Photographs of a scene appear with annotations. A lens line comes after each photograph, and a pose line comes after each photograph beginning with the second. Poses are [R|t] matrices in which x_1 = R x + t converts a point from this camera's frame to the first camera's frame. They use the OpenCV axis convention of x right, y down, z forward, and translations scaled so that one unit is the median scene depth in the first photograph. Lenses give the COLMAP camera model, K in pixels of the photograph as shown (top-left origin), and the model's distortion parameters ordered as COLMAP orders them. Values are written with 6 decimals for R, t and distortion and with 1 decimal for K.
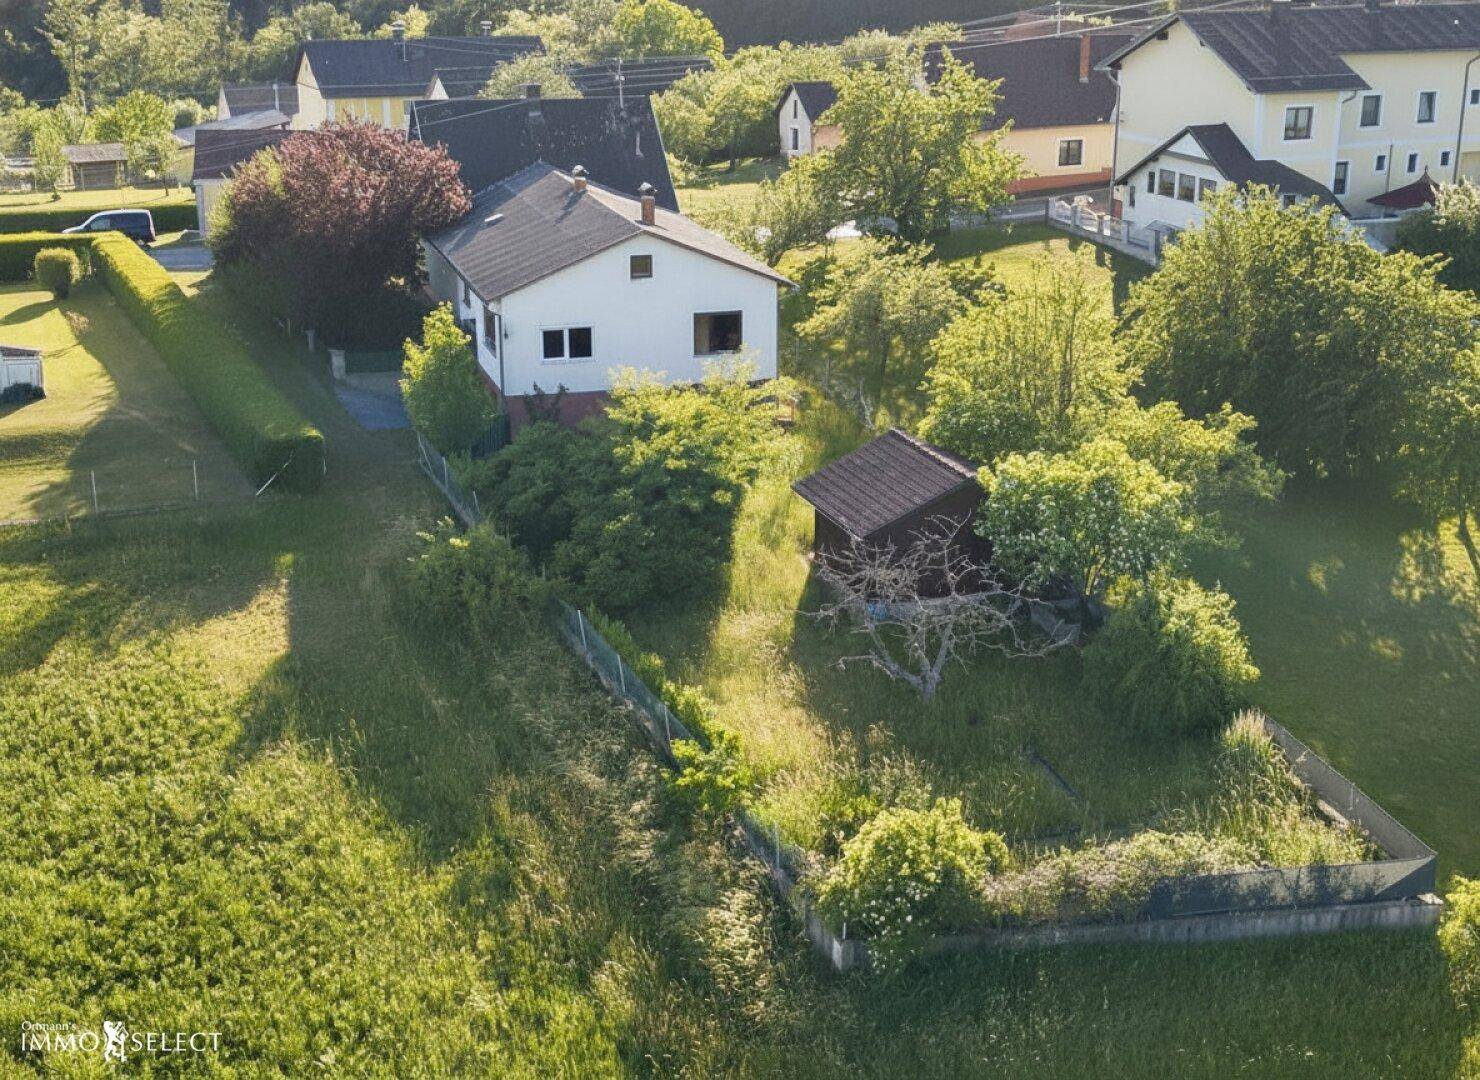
lens RADIAL K [[2050.0, 0, 814.0], [0, 2050.0, 542.7], [0, 0, 1]] dist [0.308873, -0.925118]
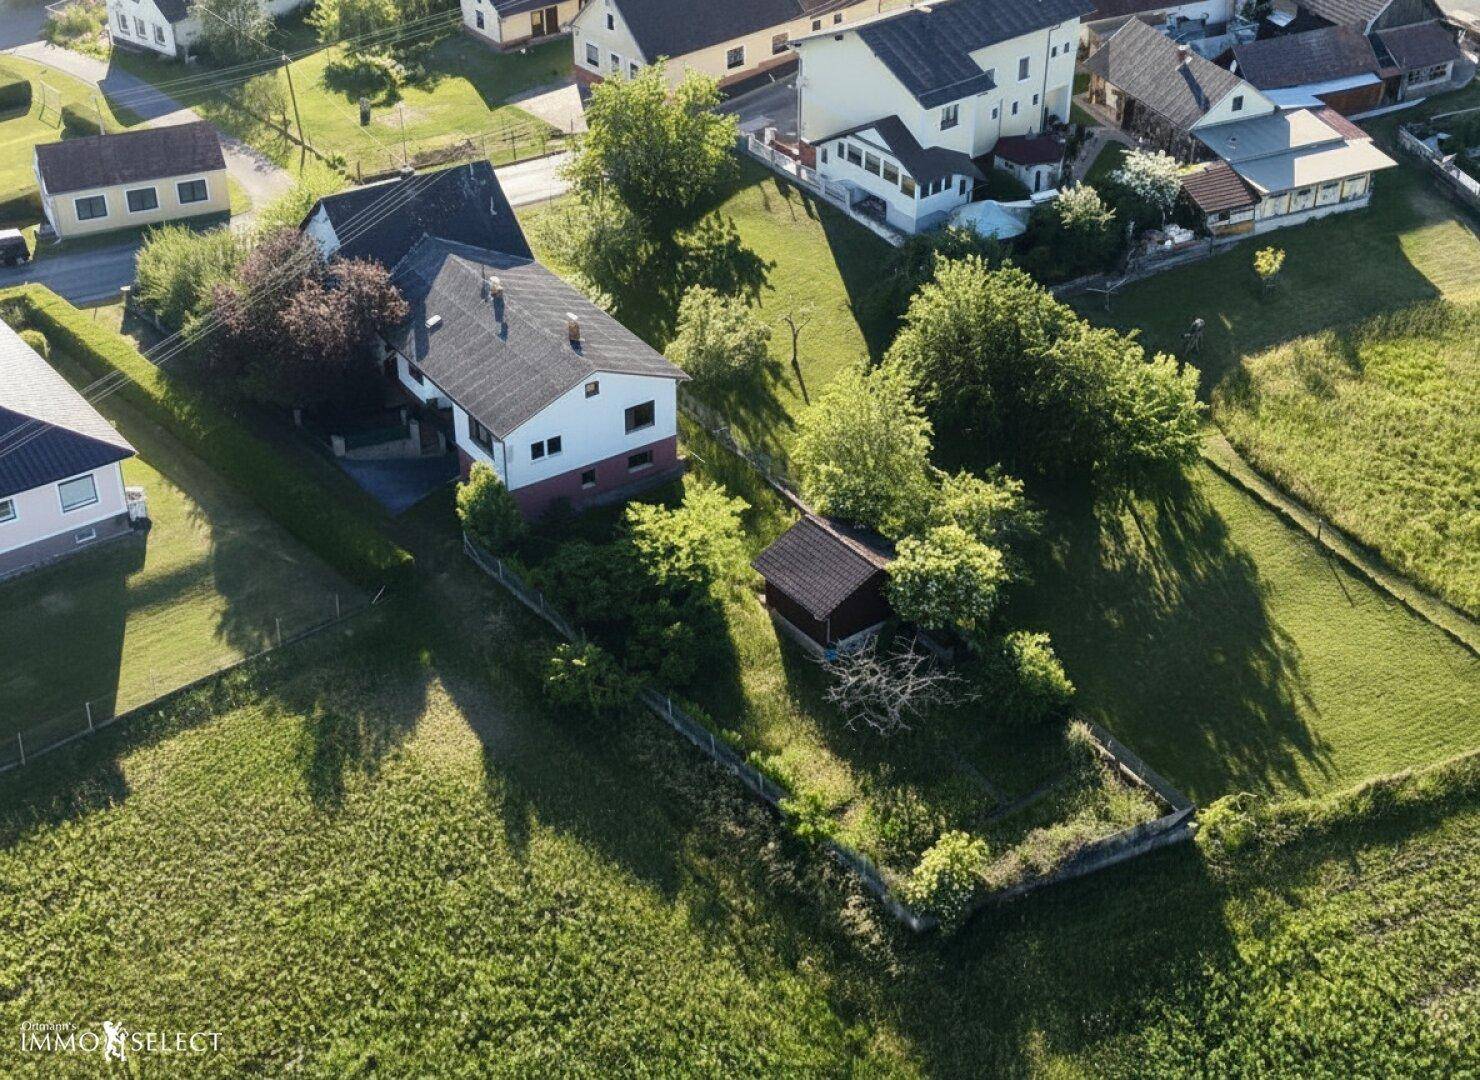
lens RADIAL K [[2045.2, 0, 803.4], [0, 2045.2, 537.6], [0, 0, 1]] dist [0.277224, -0.768855]
pose [[0.955907, -0.156234, 0.248661, -0.394276], [0.082443, 0.955456, 0.283386, -0.536204], [-0.281859, -0.250390, 0.926208, -0.490992]]
